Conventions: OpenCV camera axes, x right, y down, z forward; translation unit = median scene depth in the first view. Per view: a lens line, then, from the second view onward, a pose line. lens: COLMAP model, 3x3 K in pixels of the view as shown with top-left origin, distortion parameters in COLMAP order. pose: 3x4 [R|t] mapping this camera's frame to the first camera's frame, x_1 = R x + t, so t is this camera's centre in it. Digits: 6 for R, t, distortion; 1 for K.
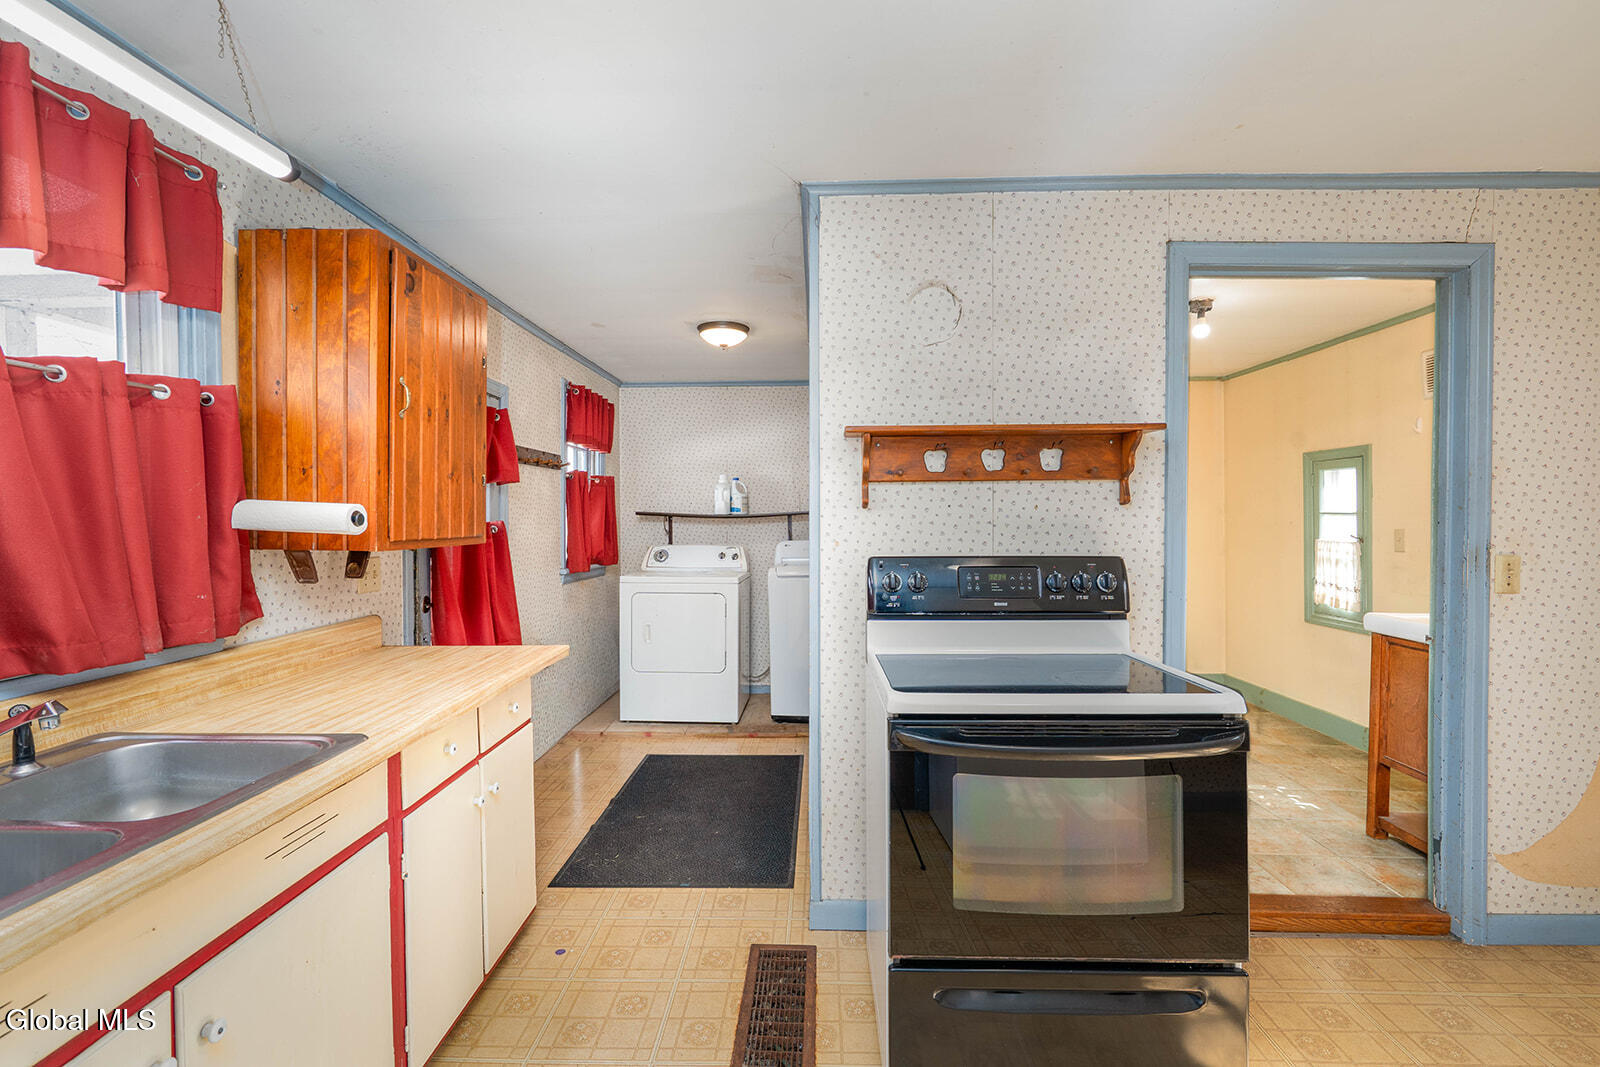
lens RADIAL K [[724.8, 0, 800.0], [0, 724.8, 534.7], [0, 0, 1]] dist [-0.002892, 0.000209]
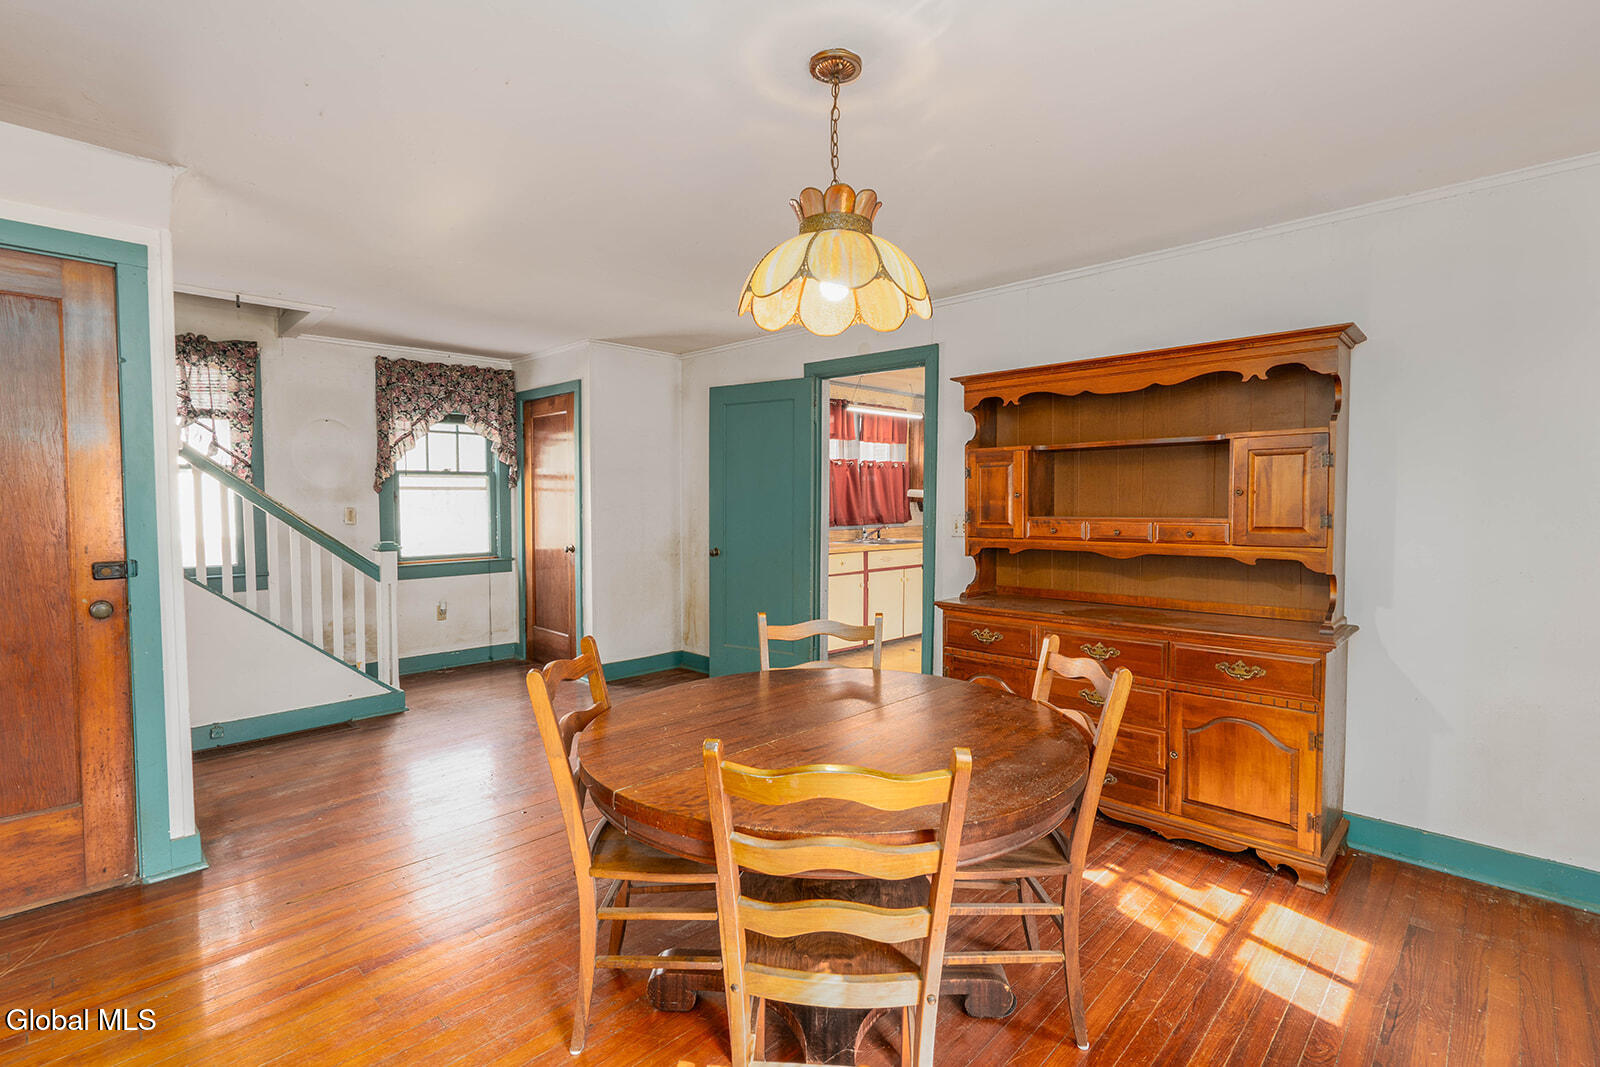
lens RADIAL K [[724.8, 0, 799.3], [0, 724.8, 532.1], [0, 0, 1]] dist [-0.002892, 0.000209]
pose [[0.726809, 0.037675, -0.685806, 1.589920], [-0.017549, 0.999187, 0.036293, 0.055006], [0.686616, -0.014343, 0.726879, -2.400173]]
